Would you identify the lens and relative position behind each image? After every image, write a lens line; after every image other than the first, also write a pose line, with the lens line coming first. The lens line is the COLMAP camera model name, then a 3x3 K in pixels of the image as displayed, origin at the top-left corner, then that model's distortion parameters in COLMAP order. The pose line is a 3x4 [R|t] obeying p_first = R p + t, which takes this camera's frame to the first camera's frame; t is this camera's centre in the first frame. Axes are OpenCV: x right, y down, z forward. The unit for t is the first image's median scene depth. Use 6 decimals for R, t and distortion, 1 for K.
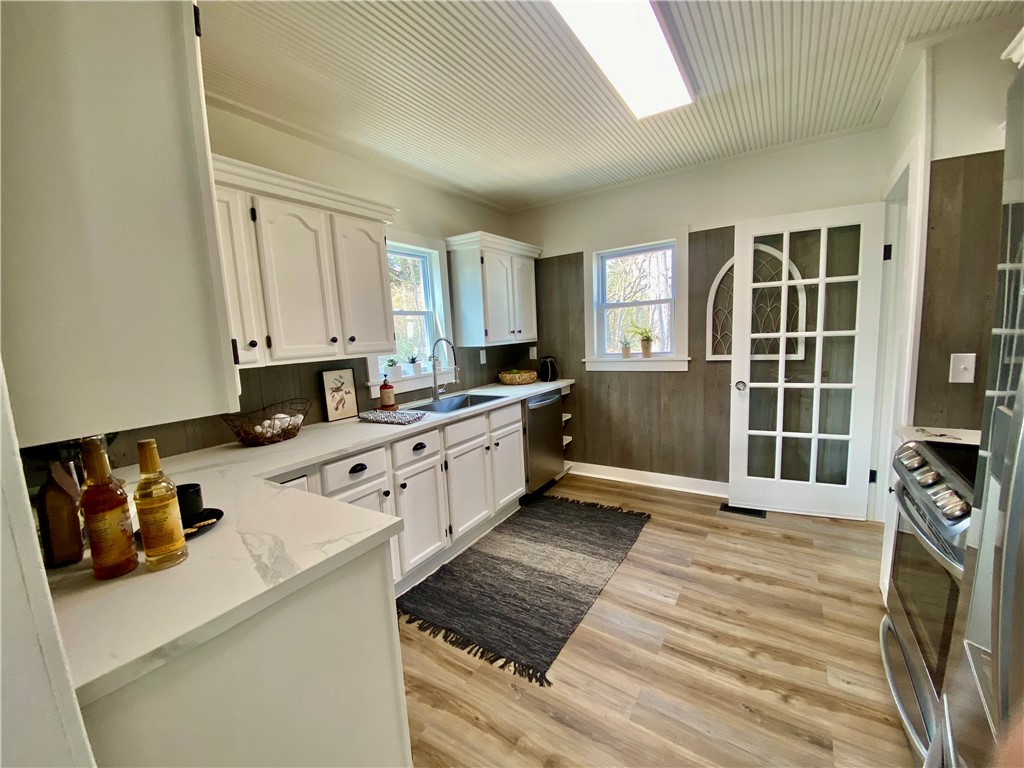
lens RADIAL K [[410.4, 0, 510.2], [0, 410.4, 387.8], [0, 0, 1]] dist [-0.011213, -0.006992]
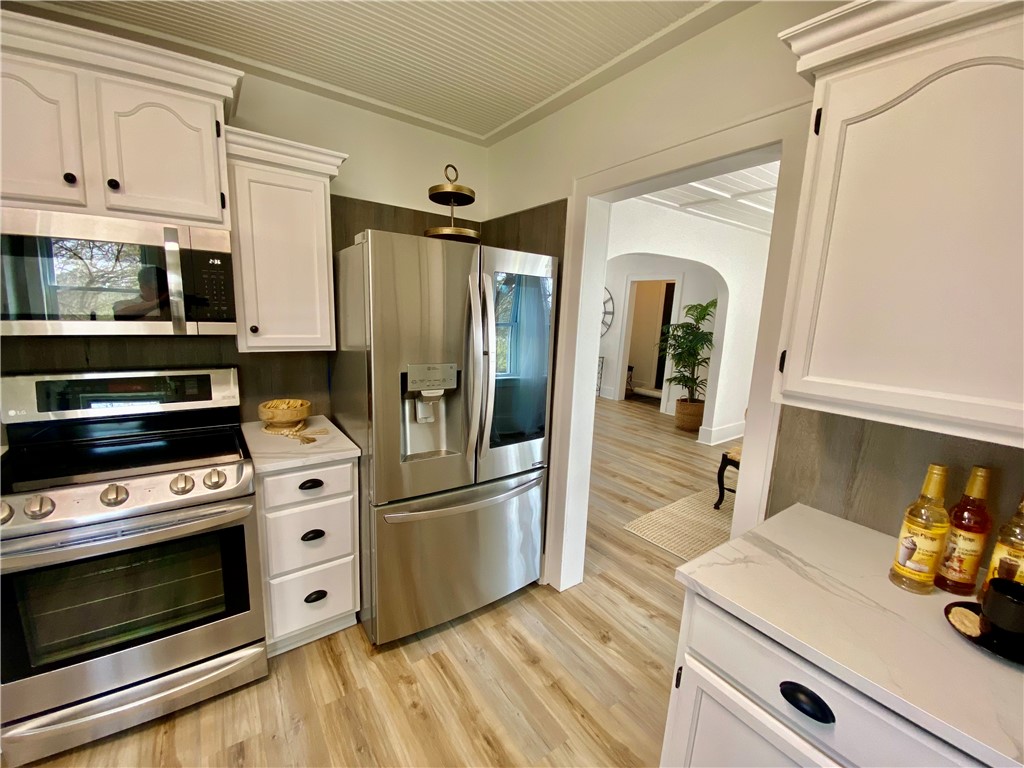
lens RADIAL K [[410.4, 0, 523.2], [0, 410.4, 387.9], [0, 0, 1]] dist [-0.011213, -0.006992]
pose [[-0.939434, -0.055634, 0.338183, -0.104518], [0.048005, 0.955650, 0.290565, -0.128823], [-0.339350, 0.289201, -0.895100, 0.744783]]
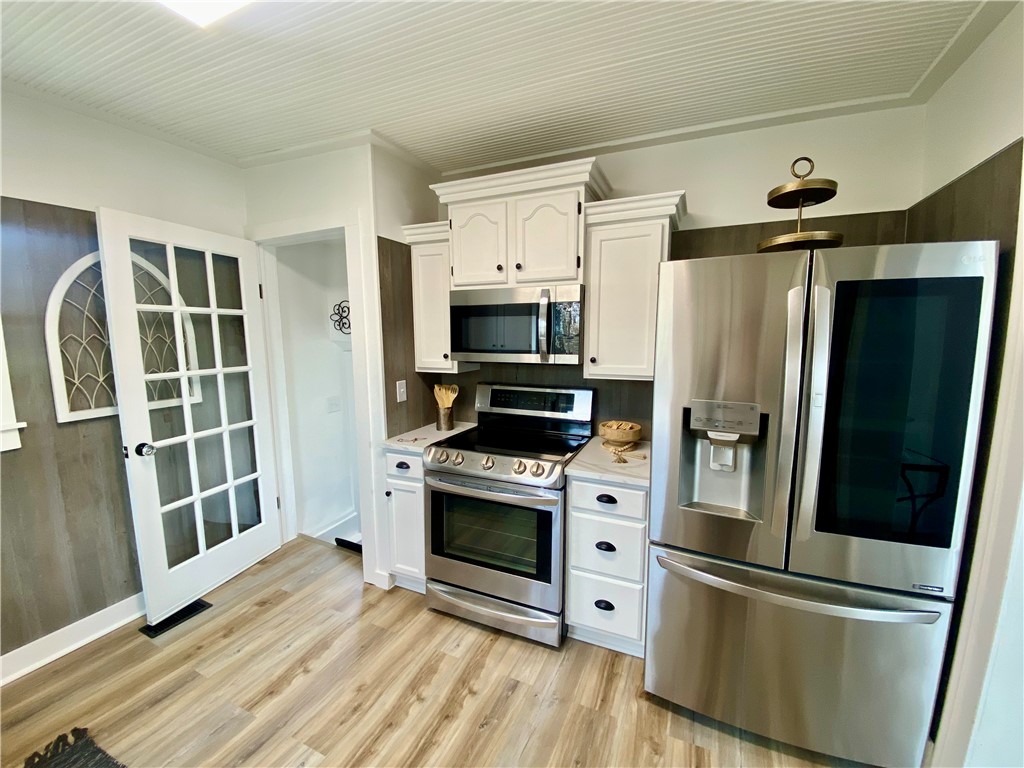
lens RADIAL K [[410.4, 0, 517.3], [0, 410.4, 387.1], [0, 0, 1]] dist [-0.011213, -0.006992]
pose [[-0.160086, -0.073071, 0.984395, -0.239815], [0.147183, 0.984341, 0.097002, -0.097313], [-0.976068, 0.160415, -0.146824, 0.554666]]
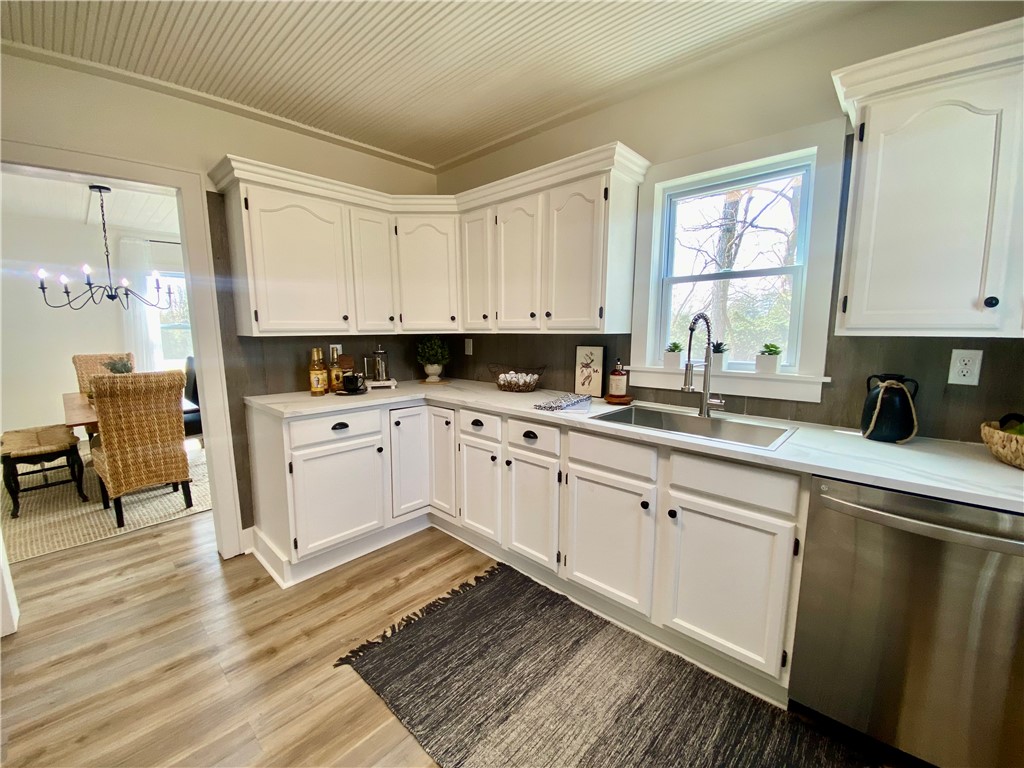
lens RADIAL K [[410.4, 0, 512.6], [0, 410.4, 382.5], [0, 0, 1]] dist [-0.011213, -0.006992]
pose [[-0.155443, 0.179087, -0.971476, 0.566044], [-0.132335, 0.970790, 0.200135, -0.127877], [0.978941, 0.159670, -0.127203, 0.936678]]
